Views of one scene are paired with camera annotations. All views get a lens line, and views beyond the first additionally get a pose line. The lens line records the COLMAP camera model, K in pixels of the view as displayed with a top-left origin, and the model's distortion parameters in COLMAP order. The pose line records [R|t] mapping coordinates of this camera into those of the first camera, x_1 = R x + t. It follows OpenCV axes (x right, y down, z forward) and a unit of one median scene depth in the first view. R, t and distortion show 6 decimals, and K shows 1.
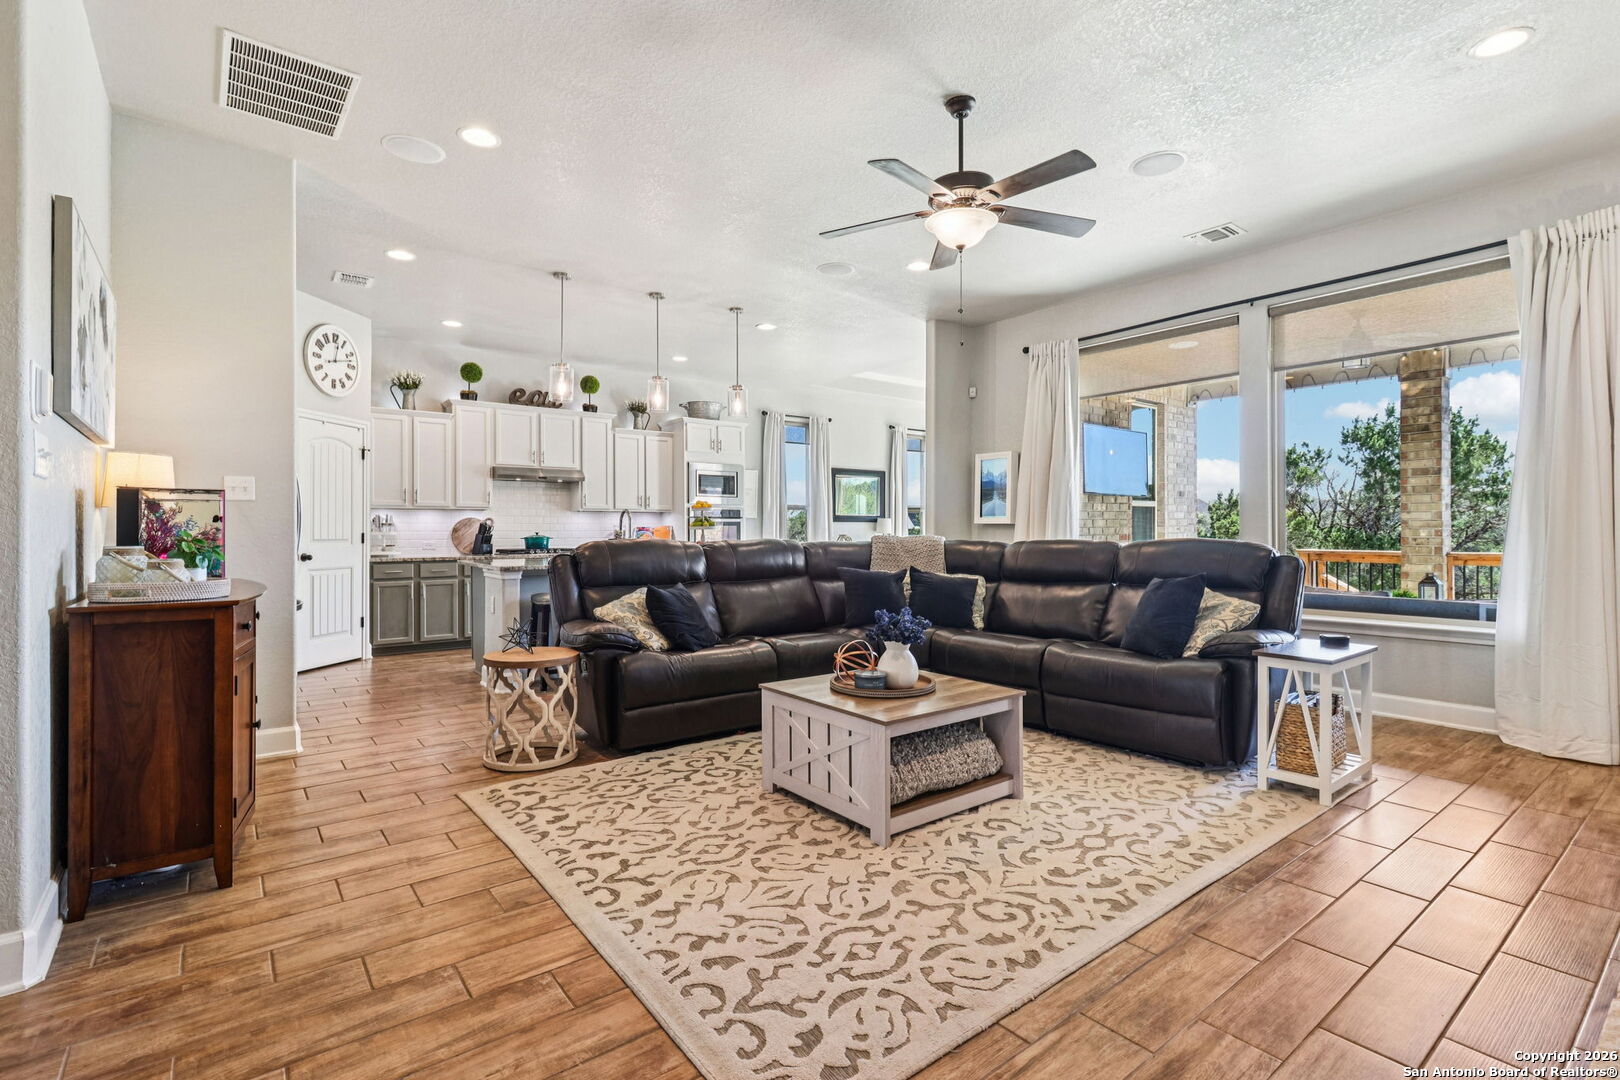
lens RADIAL K [[752.6, 0, 812.6], [0, 752.6, 525.7], [0, 0, 1]] dist [0.007857, -0.000922]
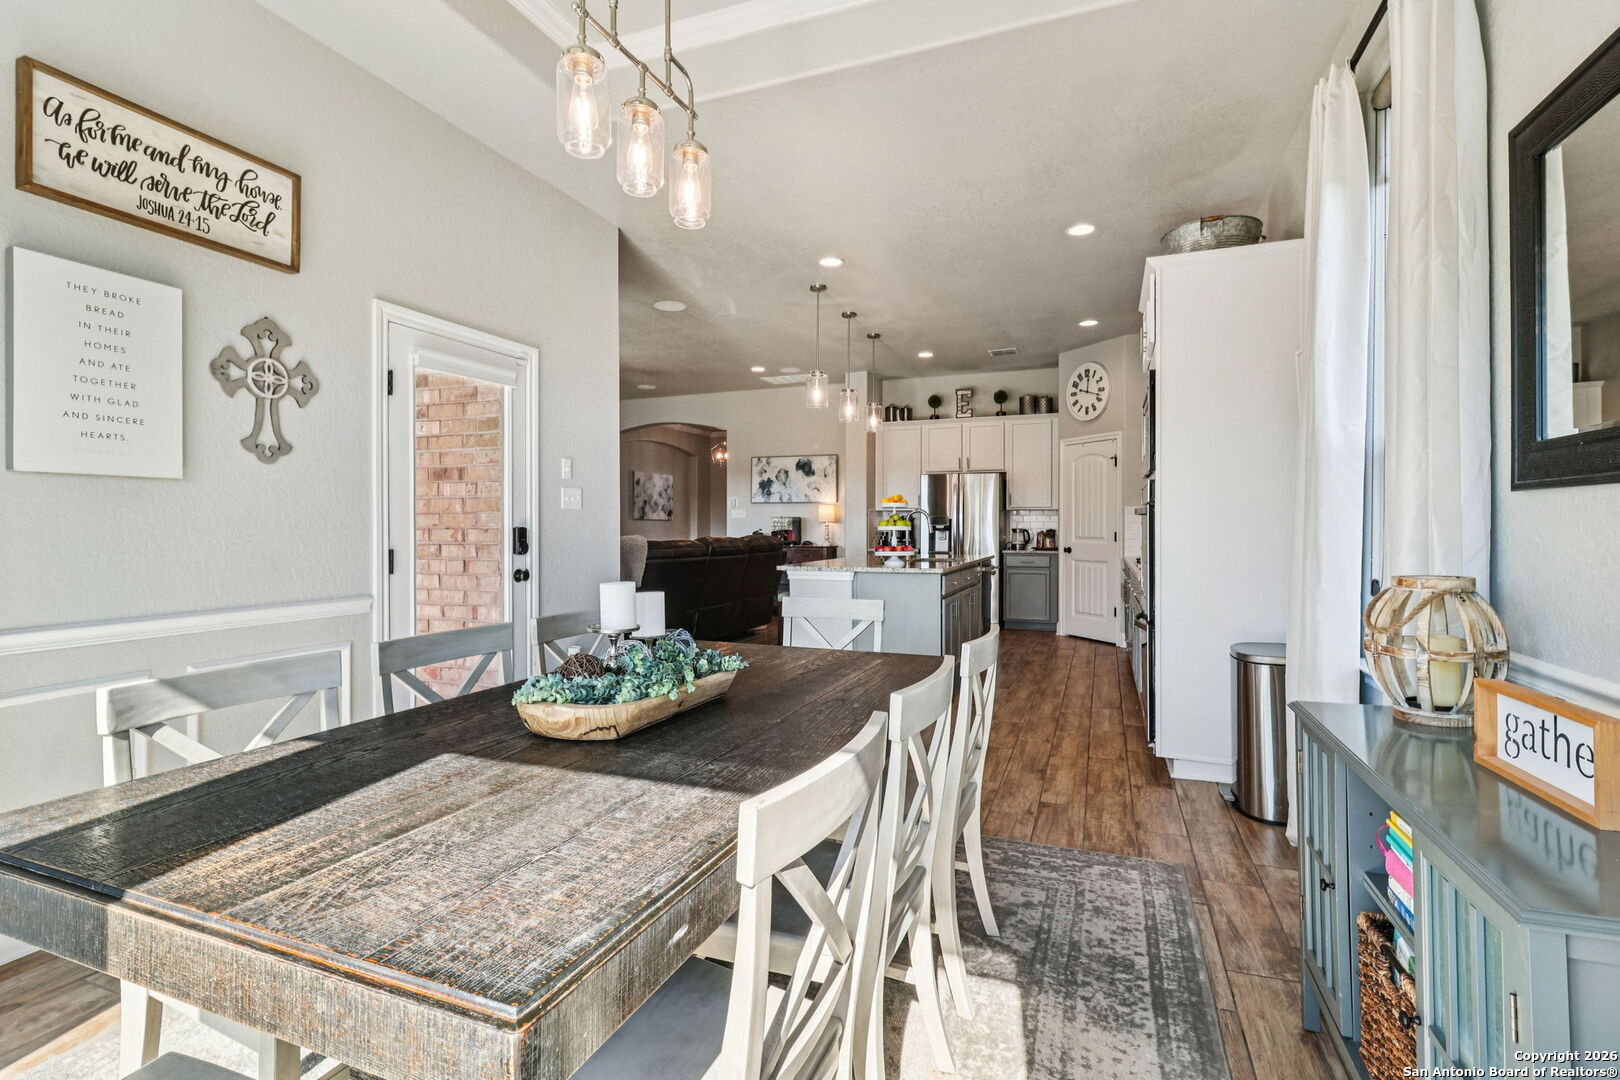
lens RADIAL K [[752.6, 0, 812.6], [0, 752.6, 525.7], [0, 0, 1]] dist [0.007857, -0.000922]
pose [[-0.860308, -0.001102, -0.509773, 0.426884], [0.002181, 0.999981, -0.005842, 0.006559], [0.509769, -0.006138, -0.860289, 2.078052]]
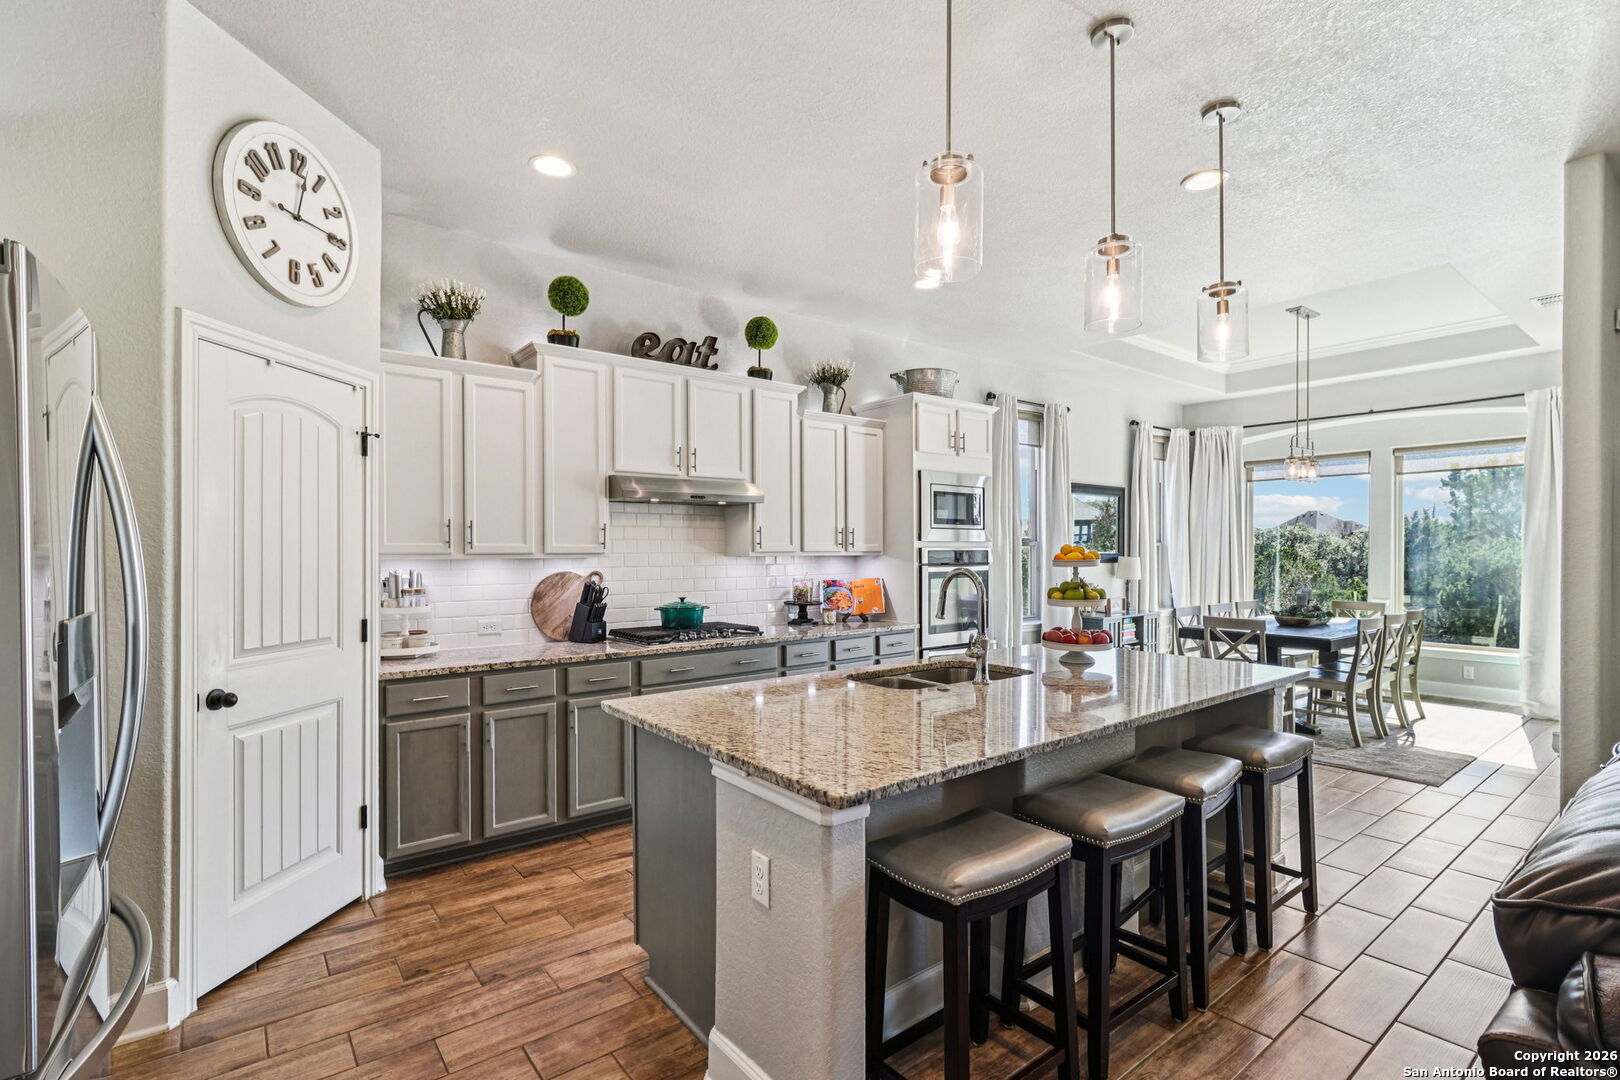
lens RADIAL K [[755.4, 0, 813.2], [0, 755.4, 551.1], [0, 0, 1]] dist [0.002213, -0.000191]
pose [[0.999997, -0.000083, 0.002529, -0.395606], [0.000066, 0.999978, 0.006610, -0.040864], [-0.002529, -0.006609, 0.999975, 0.659202]]
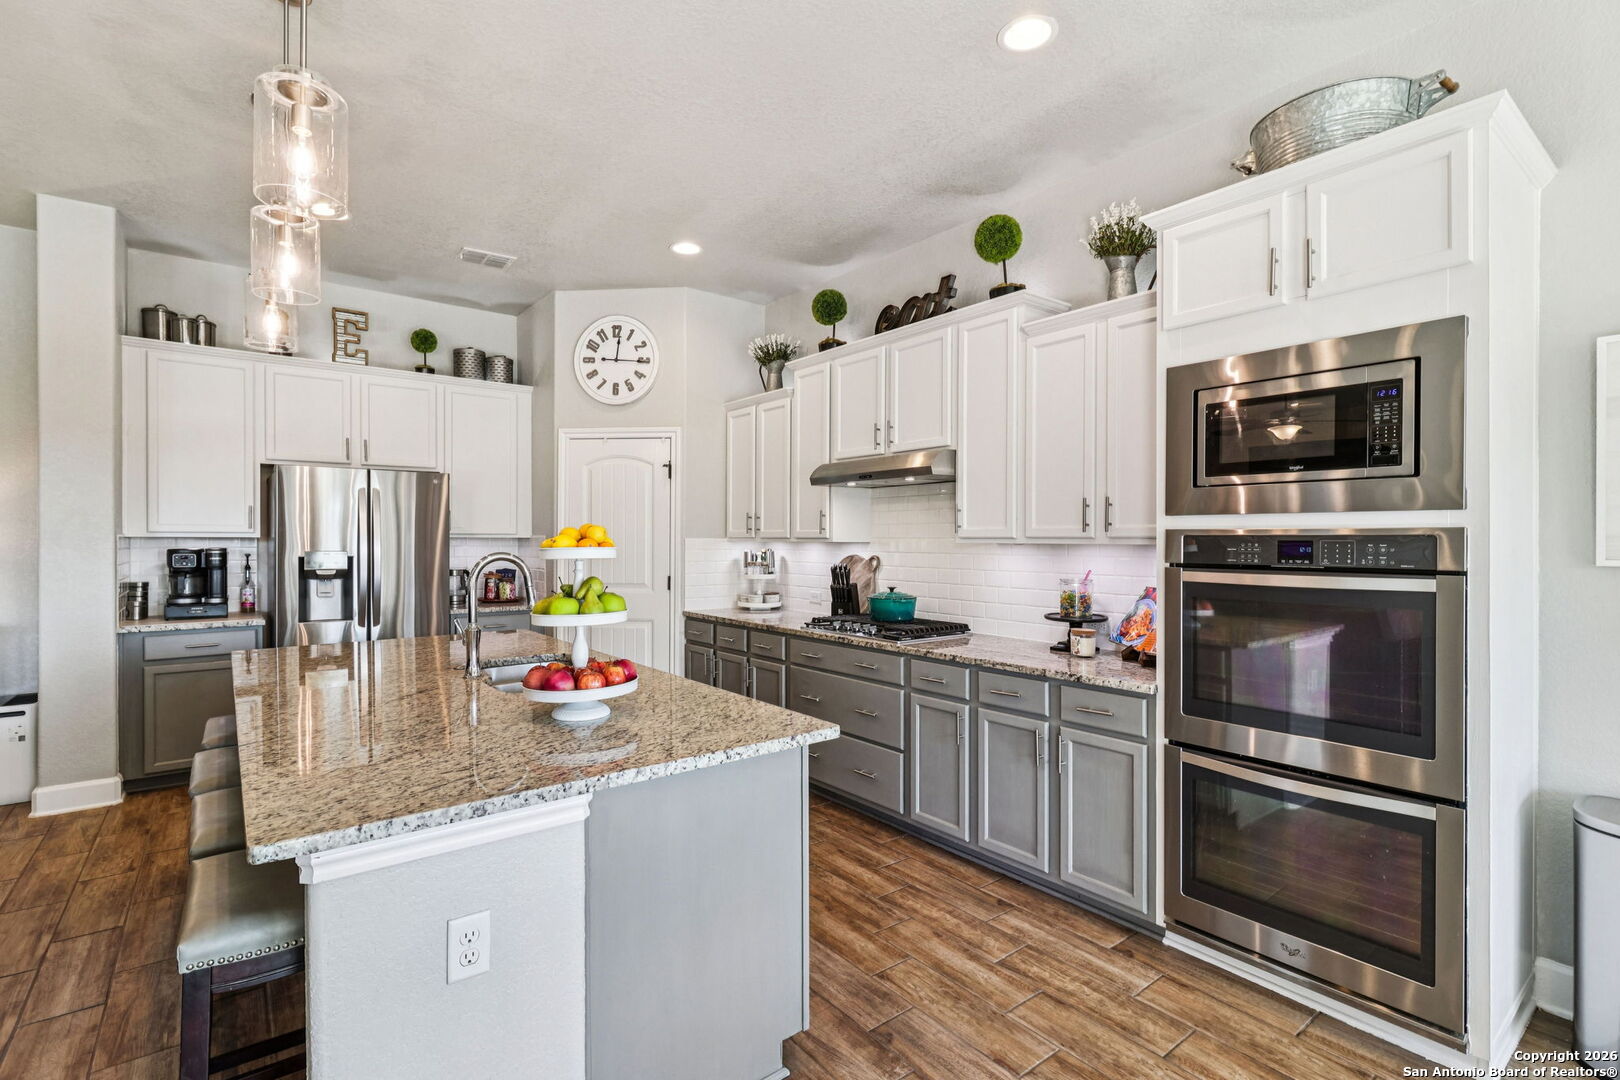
lens RADIAL K [[750.7, 0, 805.2], [0, 750.7, 540.5], [0, 0, 1]] dist [0.001948, -0.001578]
pose [[-0.004440, 0.004902, -0.999978, 0.181282], [0.003068, 0.999983, 0.004888, -0.035268], [0.999985, -0.003047, -0.004455, 1.369026]]
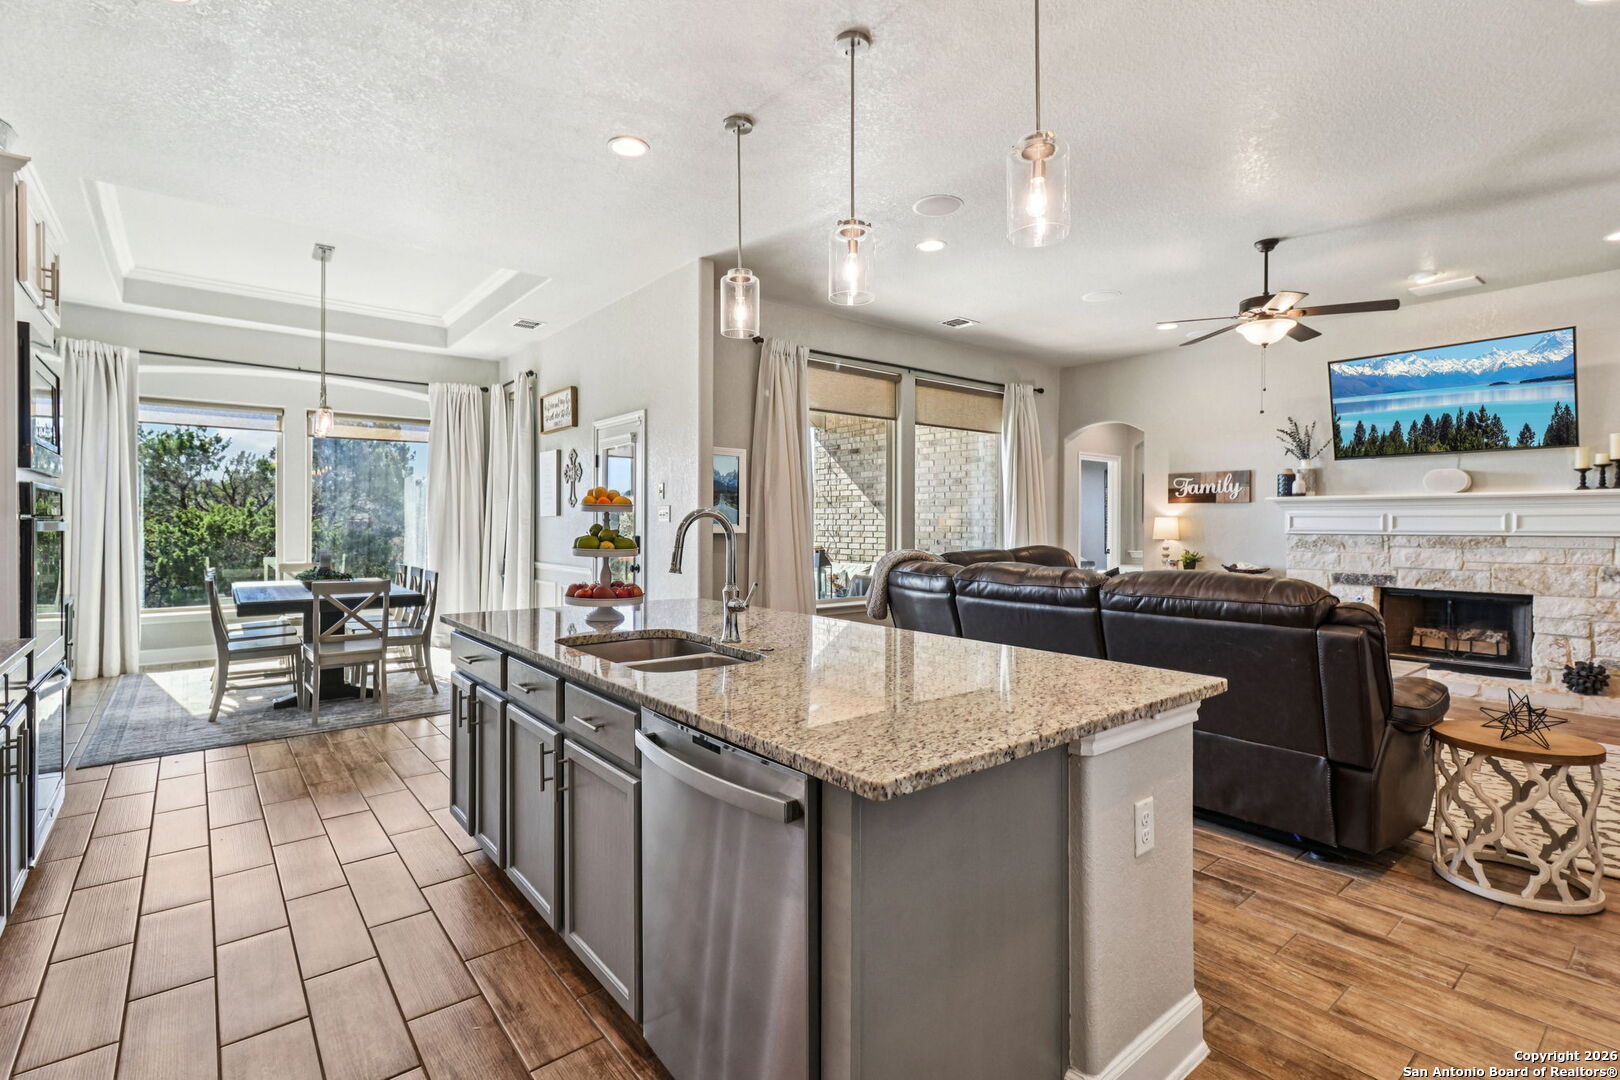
lens RADIAL K [[752.6, 0, 812.6], [0, 752.6, 525.7], [0, 0, 1]] dist [0.007857, -0.000922]
pose [[-0.018923, -0.001647, 0.999820, -0.718507], [-0.005866, 0.999982, 0.001536, -0.016557], [-0.999804, -0.005835, -0.018932, 1.122713]]
